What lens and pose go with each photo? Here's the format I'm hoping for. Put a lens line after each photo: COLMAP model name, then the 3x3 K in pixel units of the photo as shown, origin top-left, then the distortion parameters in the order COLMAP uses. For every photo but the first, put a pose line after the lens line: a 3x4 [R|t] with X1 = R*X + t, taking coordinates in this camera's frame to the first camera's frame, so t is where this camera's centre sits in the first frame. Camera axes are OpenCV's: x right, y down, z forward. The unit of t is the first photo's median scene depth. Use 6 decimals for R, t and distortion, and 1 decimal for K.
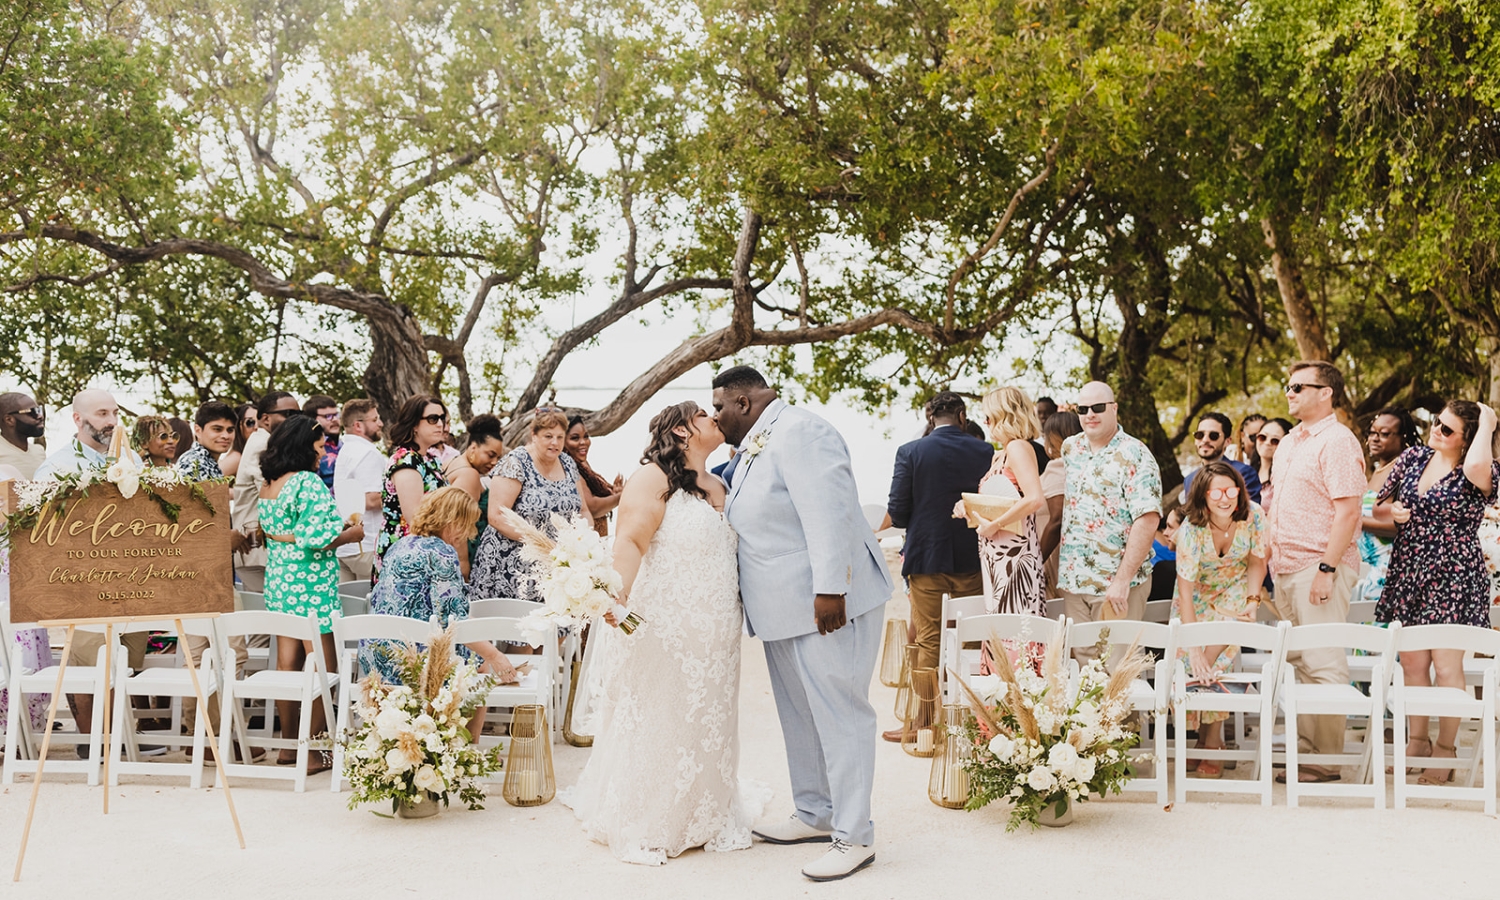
lens RADIAL K [[1561.9, 0, 750.0], [0, 1561.9, 450.0], [0, 0, 1]] dist [-0.007198, -0.004042]
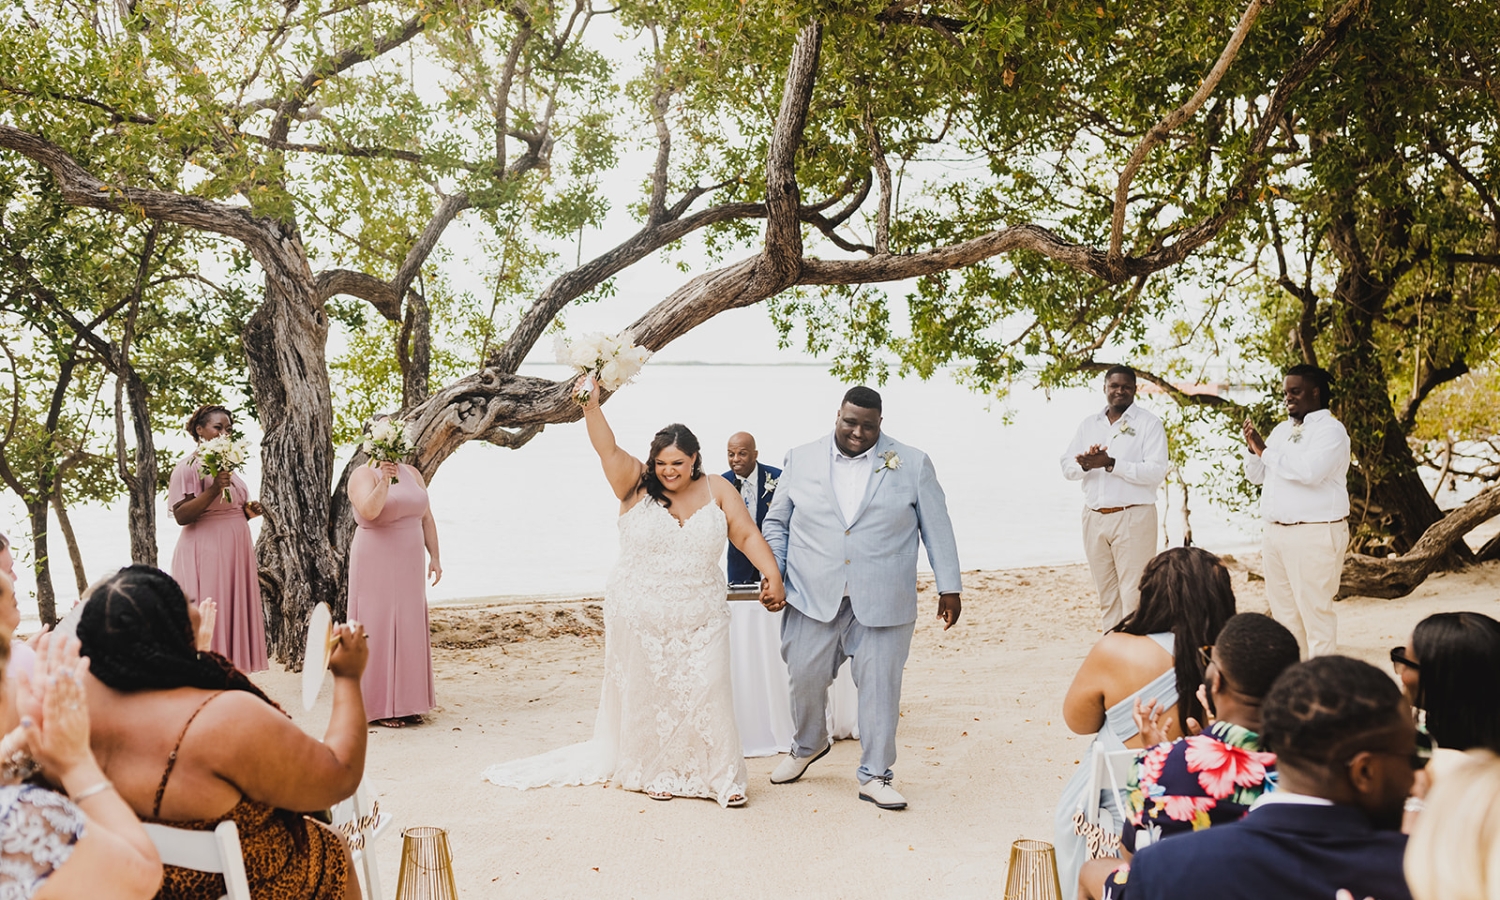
lens RADIAL K [[1561.9, 0, 750.0], [0, 1561.9, 450.0], [0, 0, 1]] dist [-0.007198, -0.004042]
pose [[0.997194, 0.013695, -0.073596, 0.020697], [-0.012576, 0.999799, 0.015641, -0.006012], [0.073795, -0.014672, 0.997165, 0.256731]]
